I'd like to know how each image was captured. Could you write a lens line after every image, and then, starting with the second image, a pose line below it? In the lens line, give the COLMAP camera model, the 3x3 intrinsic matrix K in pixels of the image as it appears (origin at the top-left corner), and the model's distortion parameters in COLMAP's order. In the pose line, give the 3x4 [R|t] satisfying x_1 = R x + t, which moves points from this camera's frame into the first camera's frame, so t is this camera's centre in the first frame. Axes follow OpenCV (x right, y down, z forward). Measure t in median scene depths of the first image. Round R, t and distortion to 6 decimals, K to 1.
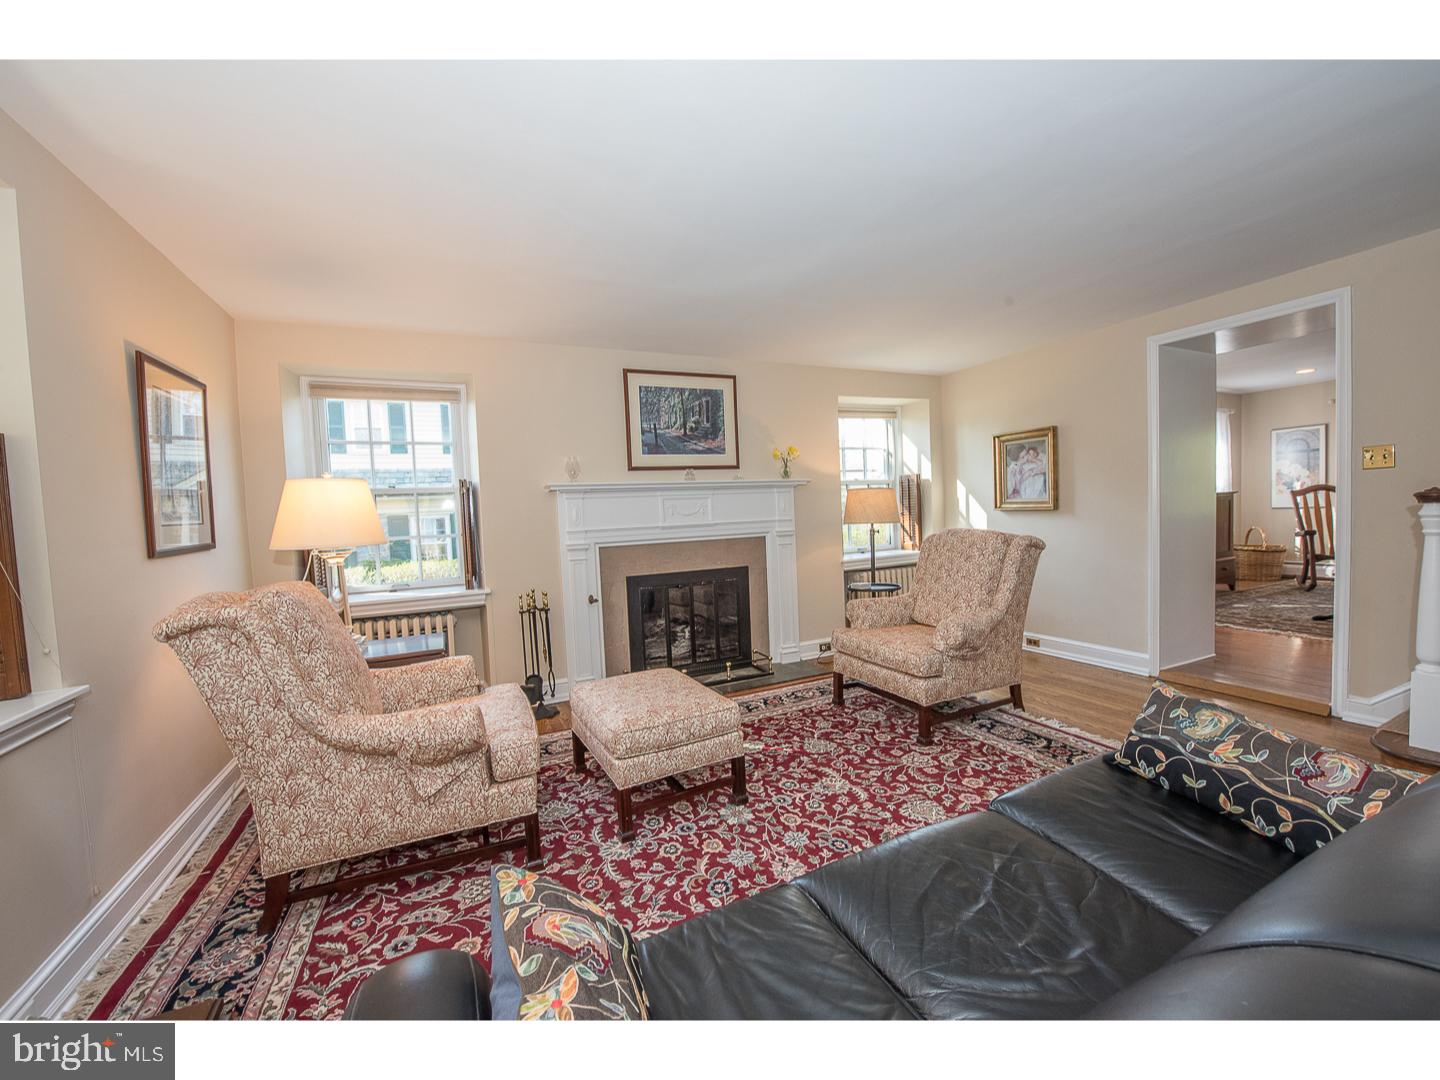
lens RADIAL K [[575.7, 0, 716.5], [0, 575.7, 538.3], [0, 0, 1]] dist [-0.019398, -0.001525]
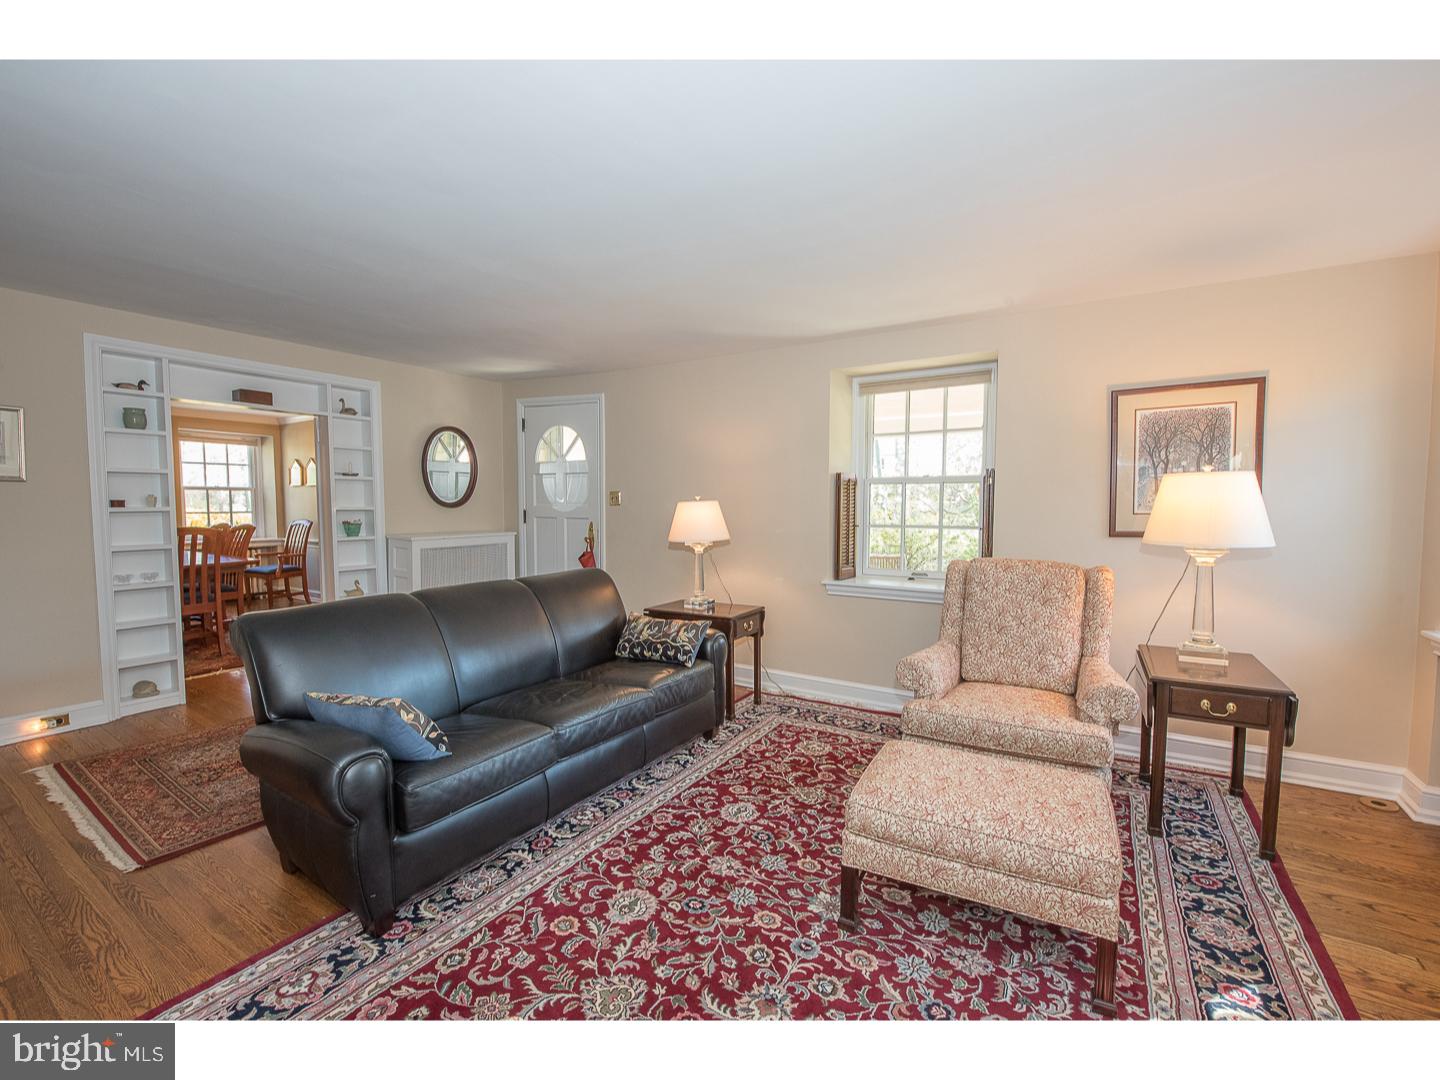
lens RADIAL K [[588.8, 0, 716.4], [0, 588.8, 535.3], [0, 0, 1]] dist [-0.000689, -0.000036]
pose [[-0.834584, 0.071280, -0.546250, 0.620988], [0.012726, 0.993824, 0.110239, -0.139755], [0.550734, 0.085052, -0.830336, 1.651070]]
